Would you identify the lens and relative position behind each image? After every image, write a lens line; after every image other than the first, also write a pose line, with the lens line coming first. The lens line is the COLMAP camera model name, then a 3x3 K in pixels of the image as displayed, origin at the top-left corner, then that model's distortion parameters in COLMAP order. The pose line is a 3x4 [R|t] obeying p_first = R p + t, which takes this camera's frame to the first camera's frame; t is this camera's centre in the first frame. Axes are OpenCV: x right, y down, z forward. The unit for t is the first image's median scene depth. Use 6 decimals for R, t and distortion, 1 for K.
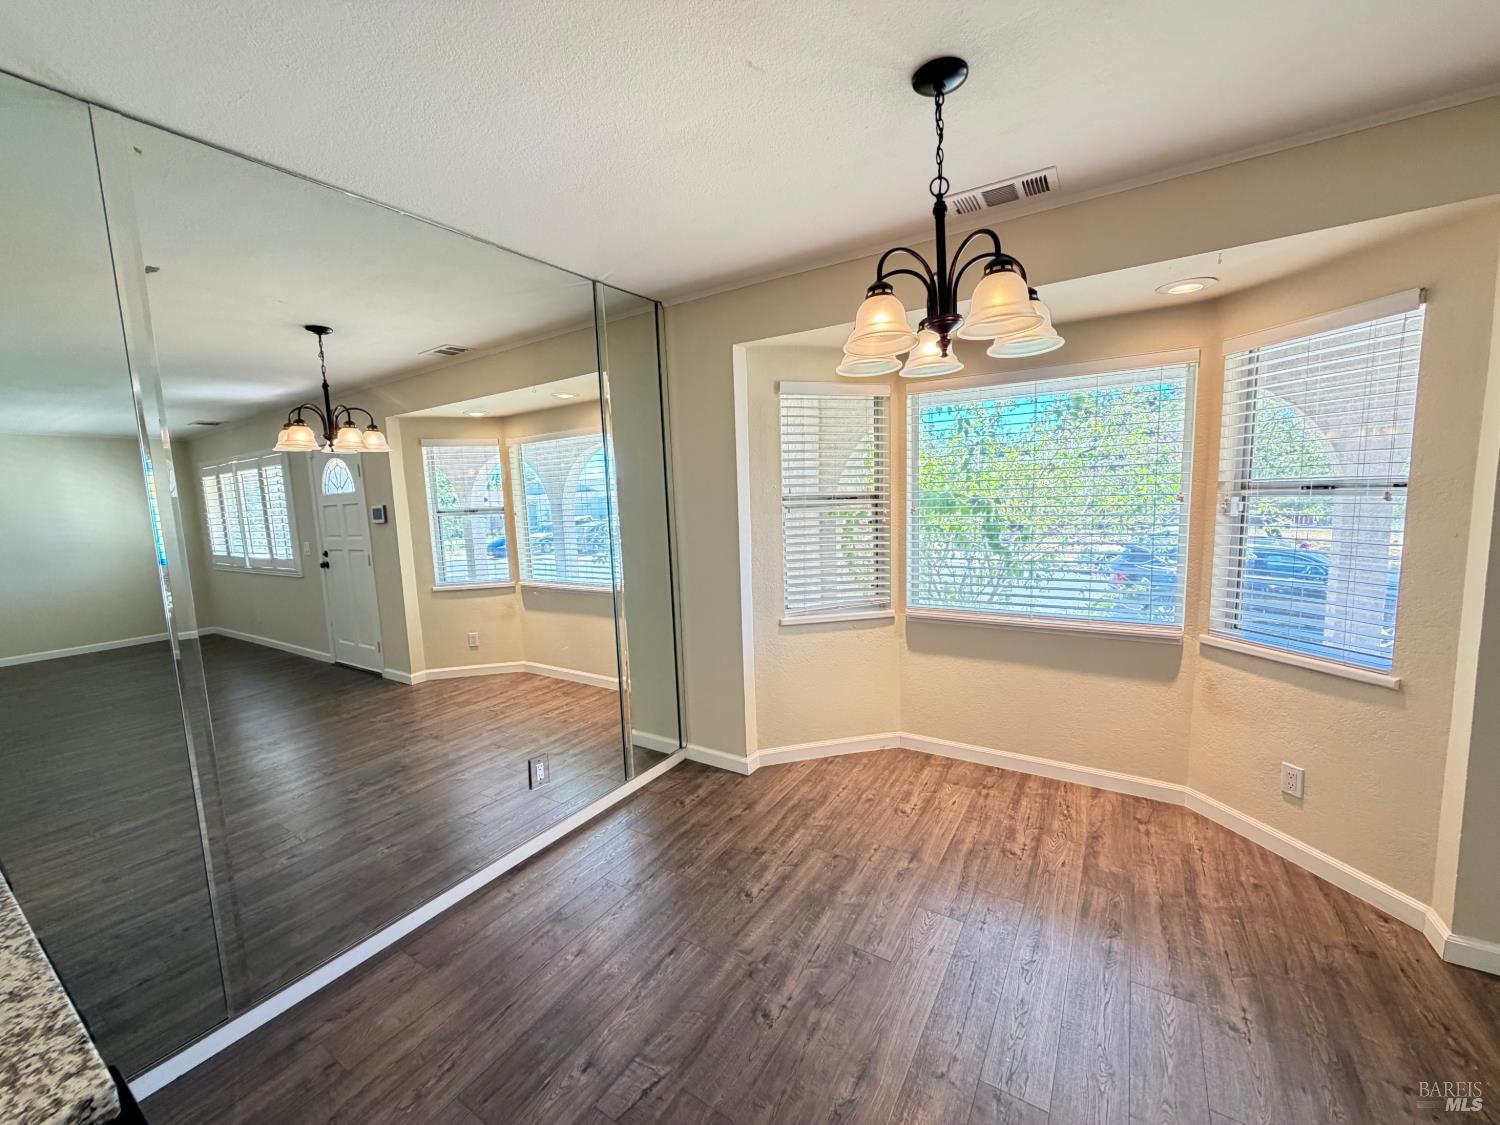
lens RADIAL K [[599.1, 0, 745.4], [0, 599.1, 560.3], [0, 0, 1]] dist [-0.000787, 0.000120]
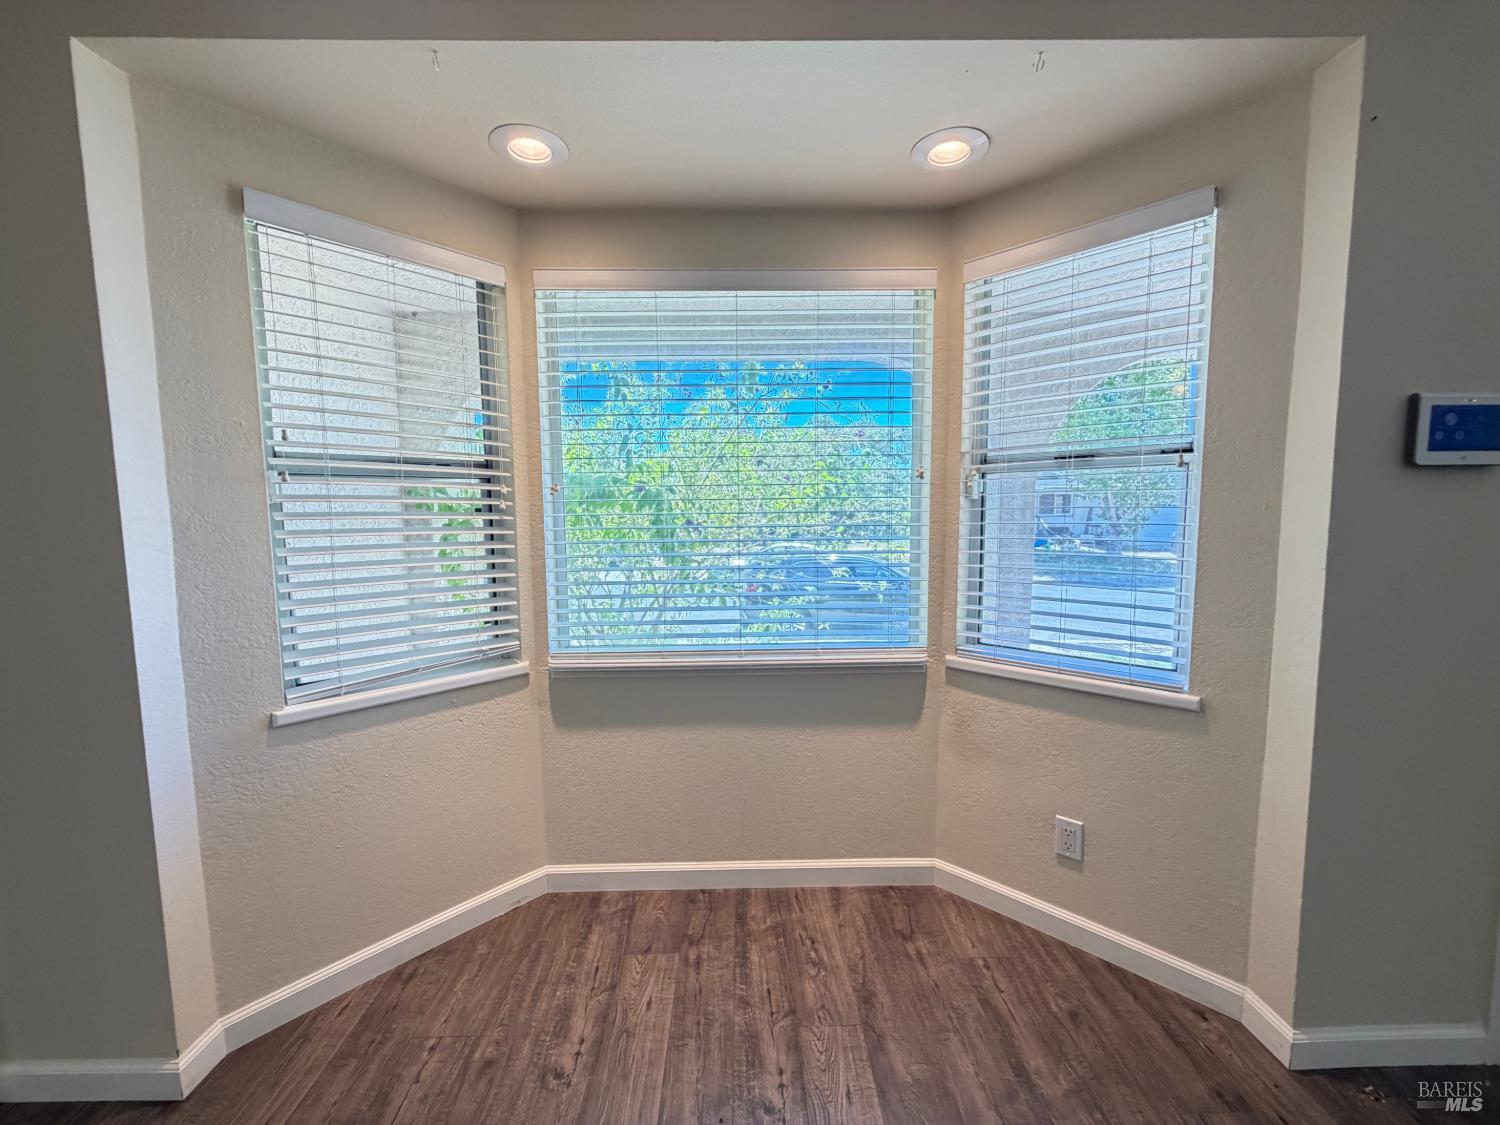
lens RADIAL K [[599.1, 0, 745.4], [0, 599.1, 560.3], [0, 0, 1]] dist [-0.000787, 0.000120]
pose [[0.833954, -0.025291, 0.551253, 0.122399], [0.045020, 0.998737, -0.022287, 0.008378], [-0.549994, 0.043404, 0.834040, 0.454110]]
